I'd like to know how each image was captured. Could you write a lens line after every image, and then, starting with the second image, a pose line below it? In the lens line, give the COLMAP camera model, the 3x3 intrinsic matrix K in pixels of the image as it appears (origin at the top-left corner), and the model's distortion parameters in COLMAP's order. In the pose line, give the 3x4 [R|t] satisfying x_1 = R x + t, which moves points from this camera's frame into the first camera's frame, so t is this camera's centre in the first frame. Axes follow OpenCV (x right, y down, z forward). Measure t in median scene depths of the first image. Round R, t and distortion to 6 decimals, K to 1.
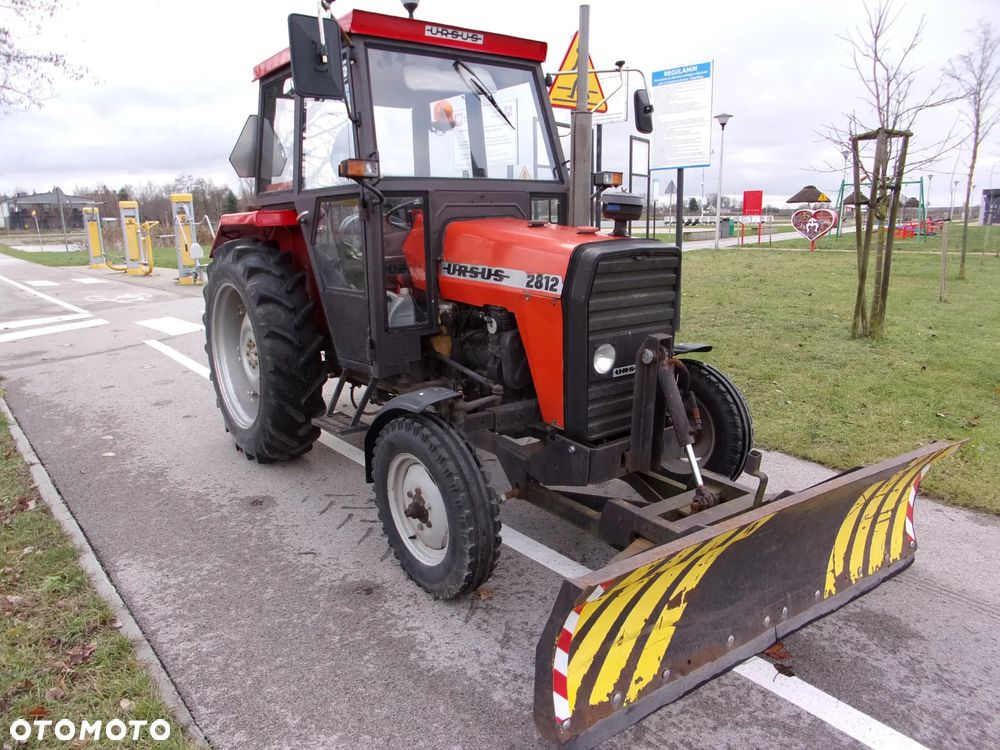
lens RADIAL K [[697.7, 0, 496.7], [0, 697.7, 353.4], [0, 0, 1]] dist [-0.077421, 0.099952]
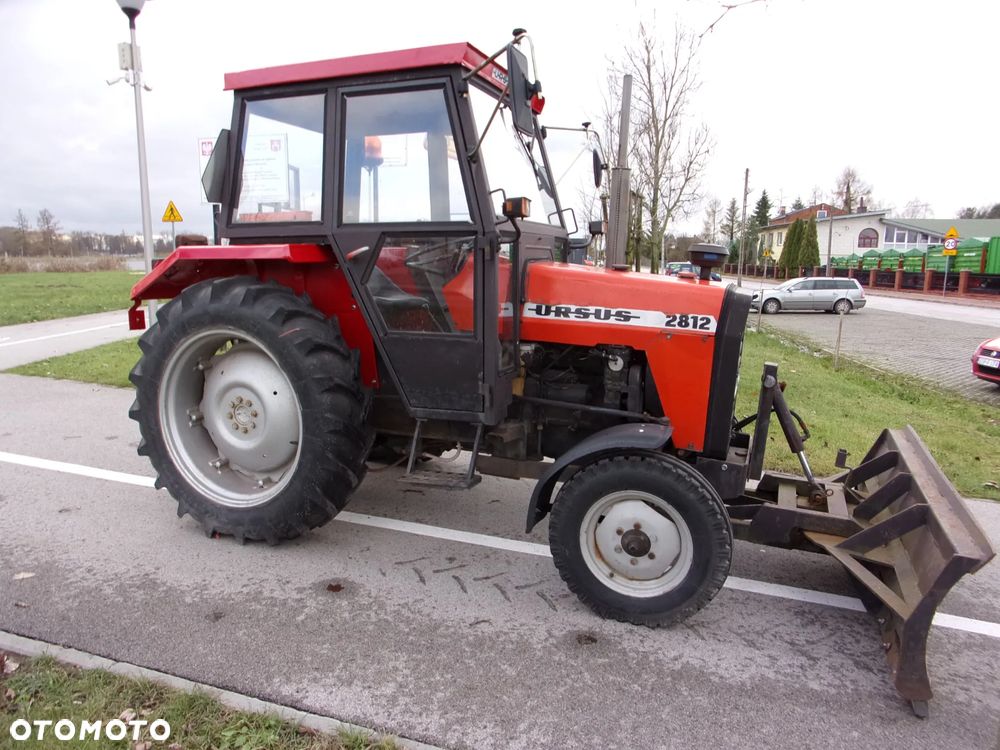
lens RADIAL K [[697.7, 0, 496.7], [0, 697.7, 353.4], [0, 0, 1]] dist [-0.077421, 0.099952]
pose [[0.859101, -0.042530, 0.510036, -0.685430], [0.070364, 0.996893, -0.035393, -0.029407], [-0.506946, 0.066294, 0.859425, 0.178407]]
